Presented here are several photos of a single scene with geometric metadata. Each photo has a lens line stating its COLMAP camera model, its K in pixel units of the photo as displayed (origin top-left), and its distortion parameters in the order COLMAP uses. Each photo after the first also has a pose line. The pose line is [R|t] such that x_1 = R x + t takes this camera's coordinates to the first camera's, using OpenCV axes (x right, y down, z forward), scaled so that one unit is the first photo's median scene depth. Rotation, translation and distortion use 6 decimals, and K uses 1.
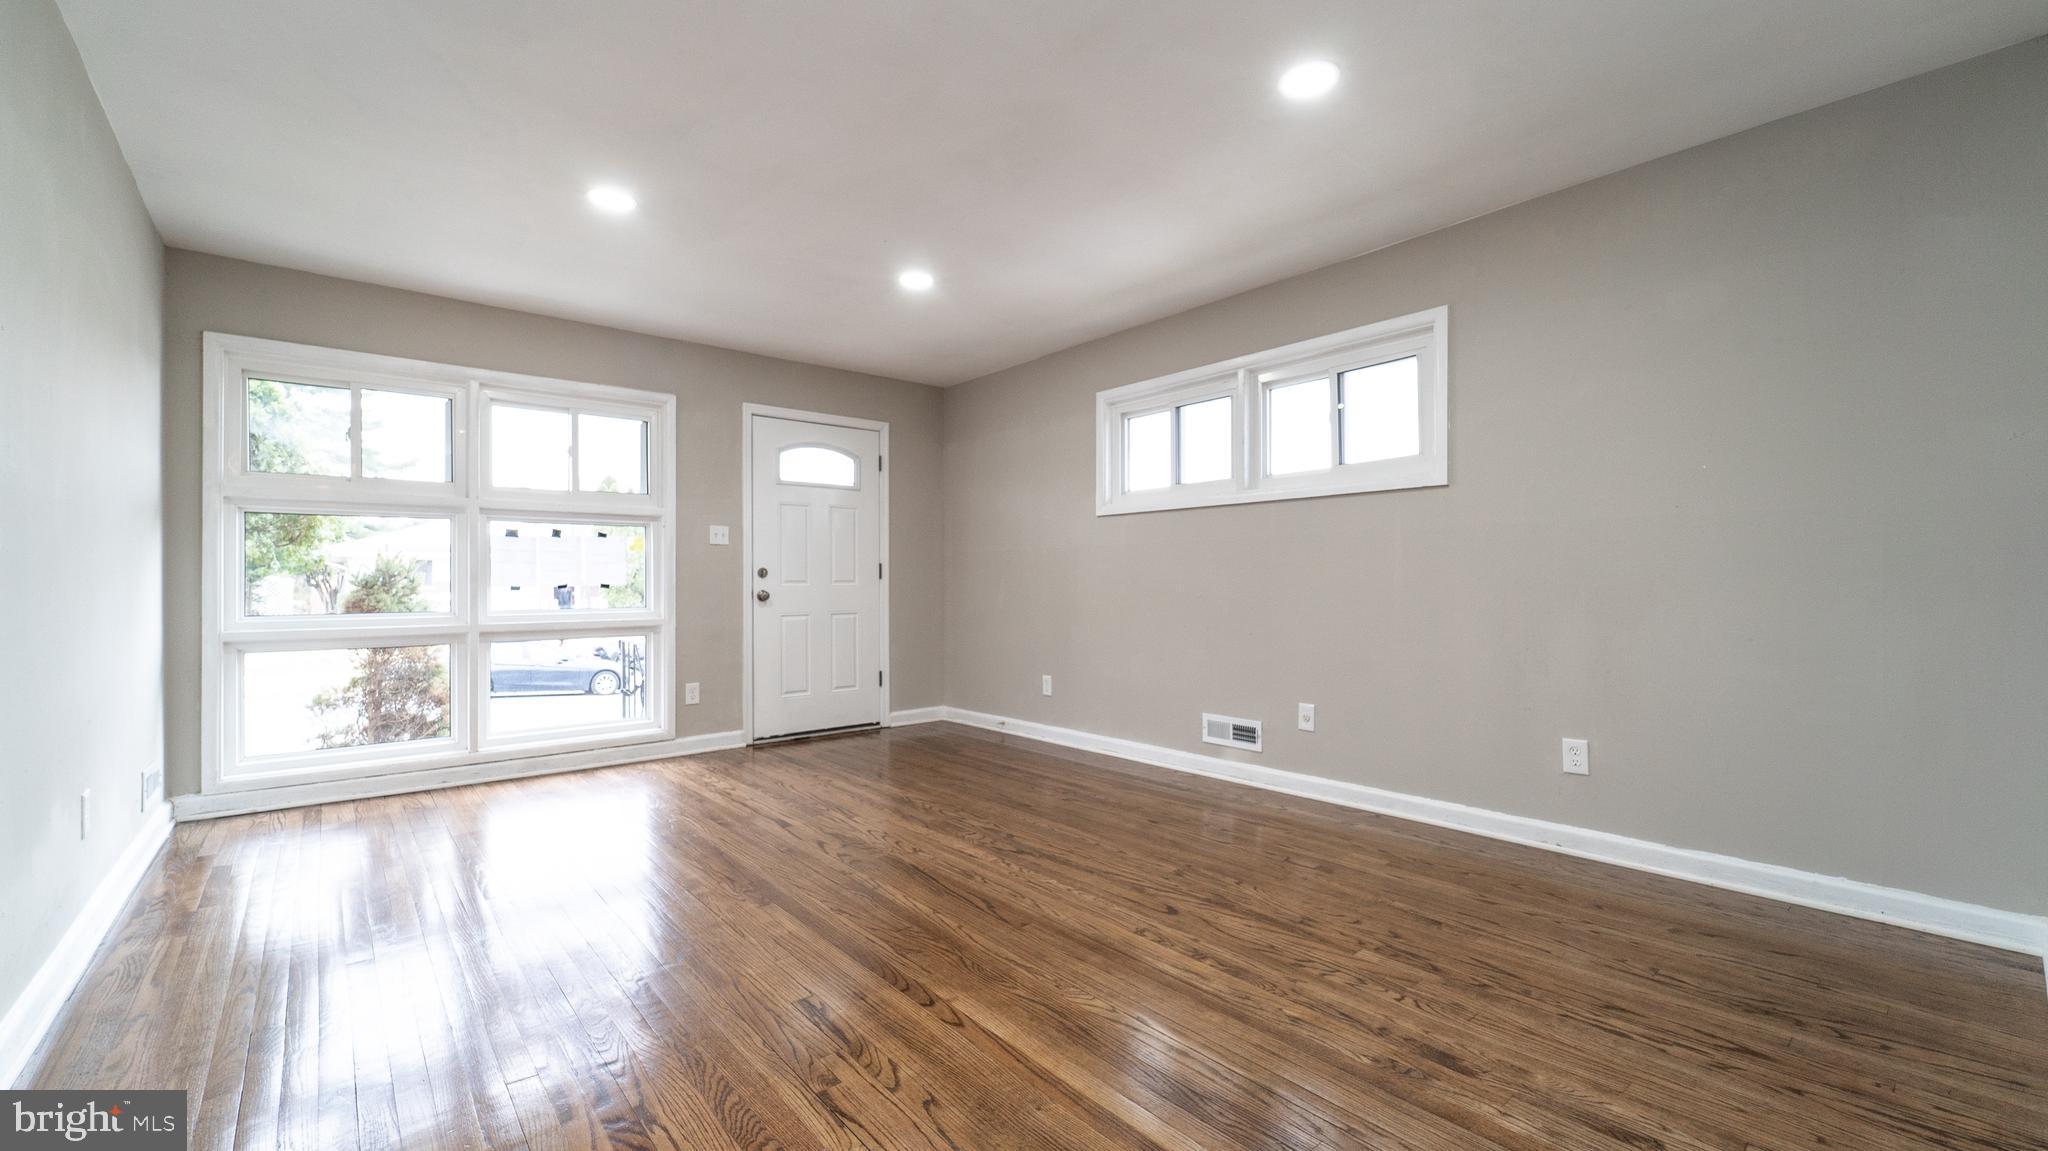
lens RADIAL K [[835.4, 0, 1012.9], [0, 835.4, 575.7], [0, 0, 1]] dist [0.000957, -0.000248]
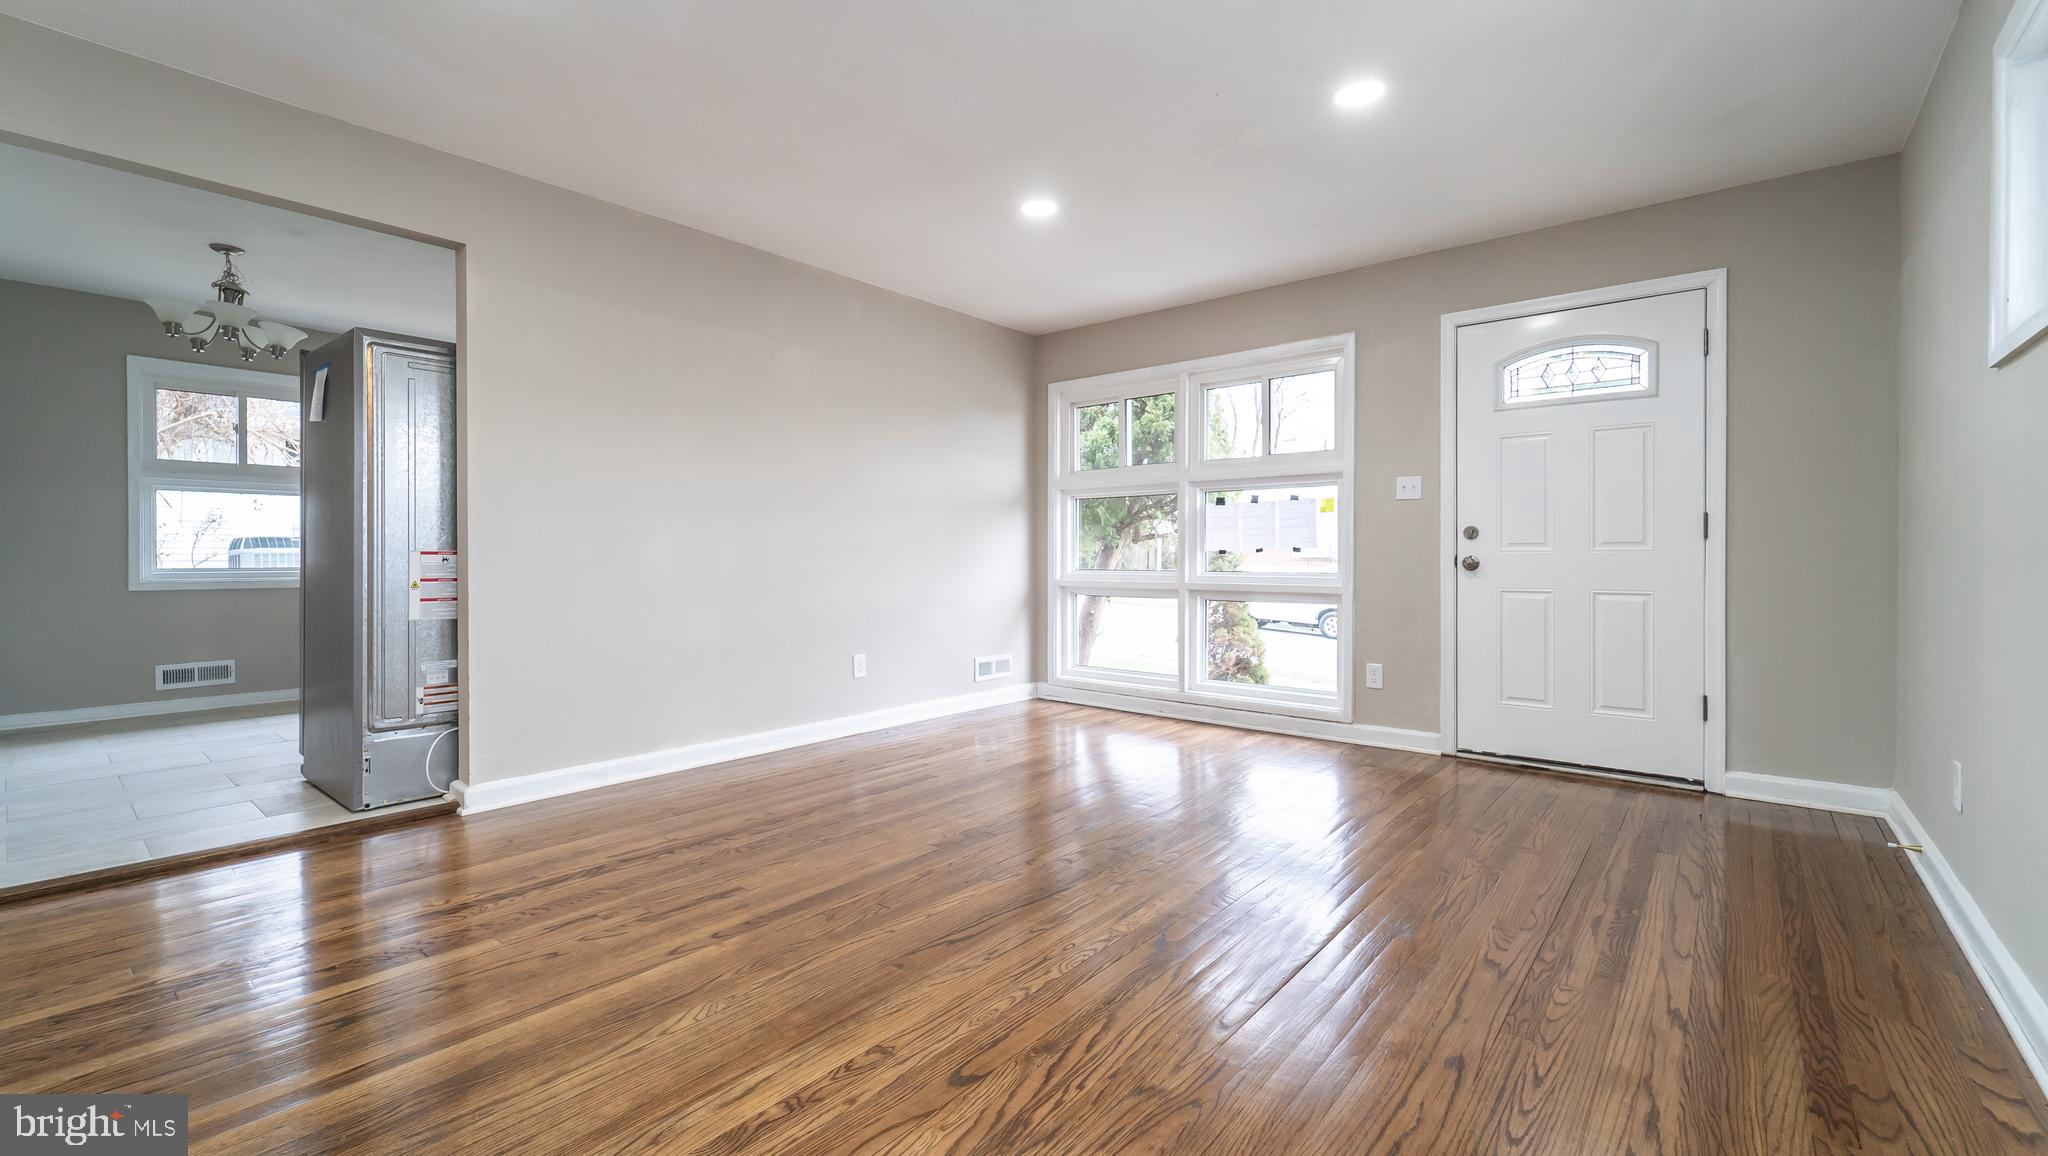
lens RADIAL K [[843.3, 0, 986.9], [0, 843.3, 549.6], [0, 0, 1]] dist [0.000712, -0.000047]
pose [[0.153605, -0.001155, -0.988132, 0.510757], [0.006212, 0.999981, -0.000204, 0.012156], [0.988113, -0.006107, 0.153609, 0.594872]]
